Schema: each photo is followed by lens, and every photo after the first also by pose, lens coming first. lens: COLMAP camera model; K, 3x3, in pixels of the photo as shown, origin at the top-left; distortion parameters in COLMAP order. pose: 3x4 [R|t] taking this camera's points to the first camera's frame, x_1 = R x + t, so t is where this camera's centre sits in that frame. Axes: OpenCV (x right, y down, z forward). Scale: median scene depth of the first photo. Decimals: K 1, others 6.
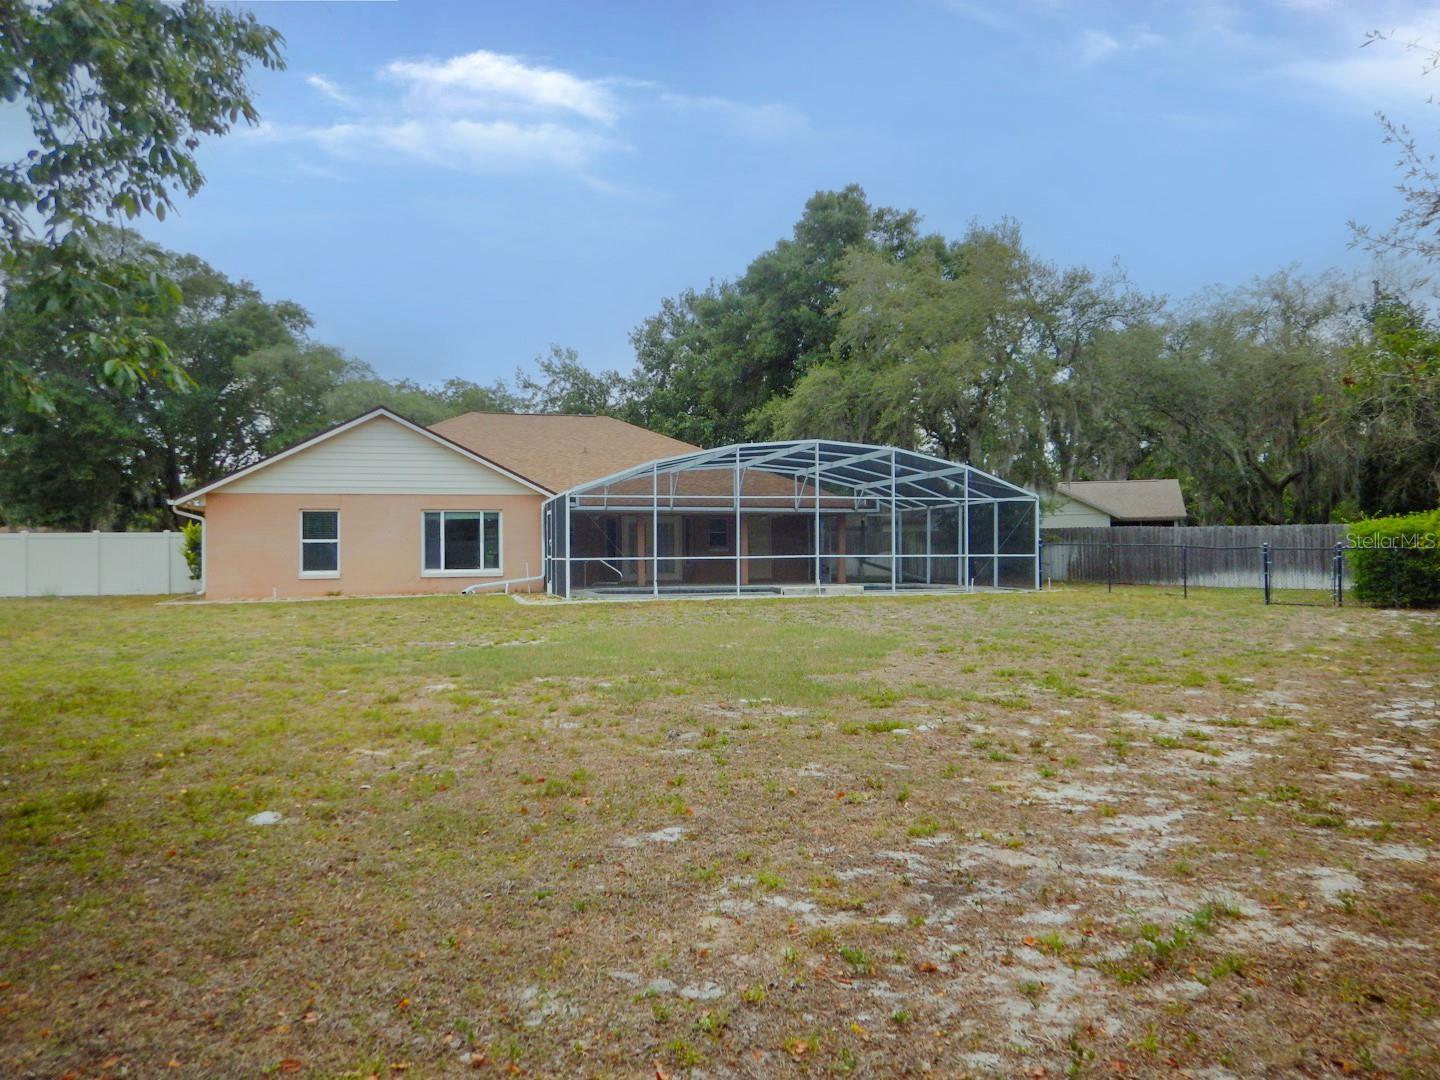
lens RADIAL K [[1014.1, 0, 720.0], [0, 1014.1, 540.0], [0, 0, 1]] dist [-0.007605, 0.000752]
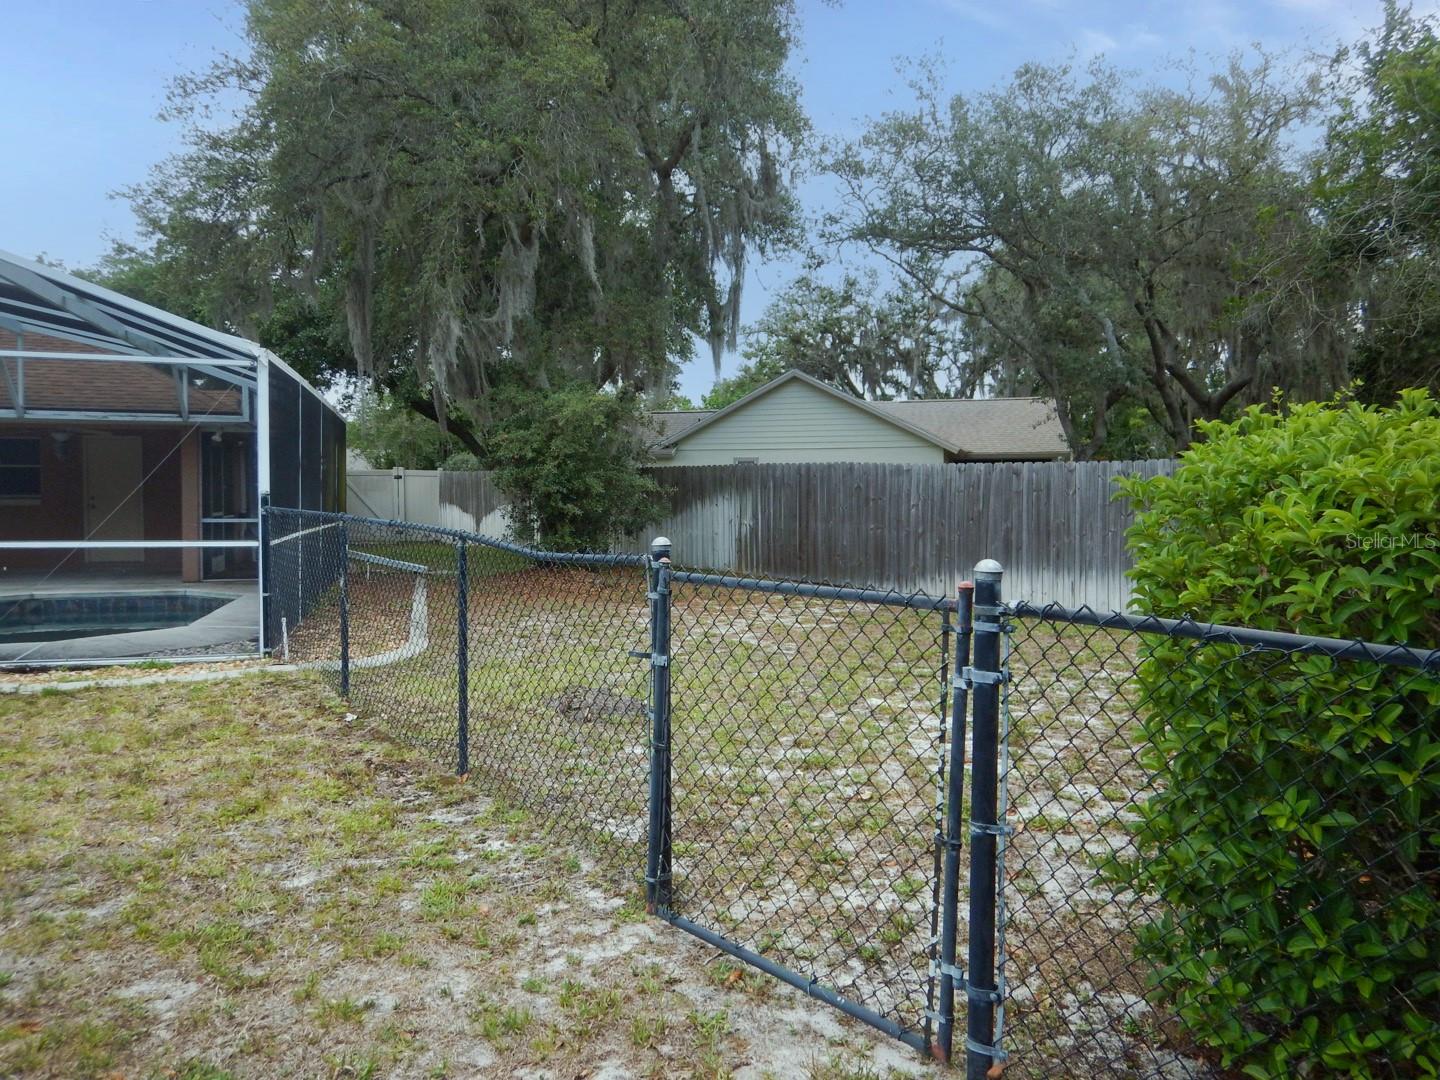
lens RADIAL K [[1014.1, 0, 720.0], [0, 1014.1, 540.0], [0, 0, 1]] dist [-0.007605, 0.000752]
pose [[0.999947, 0.010070, -0.001903, 0.263490], [-0.009939, 0.998175, 0.059568, -0.003569], [0.002499, -0.059546, 0.998222, 0.397230]]
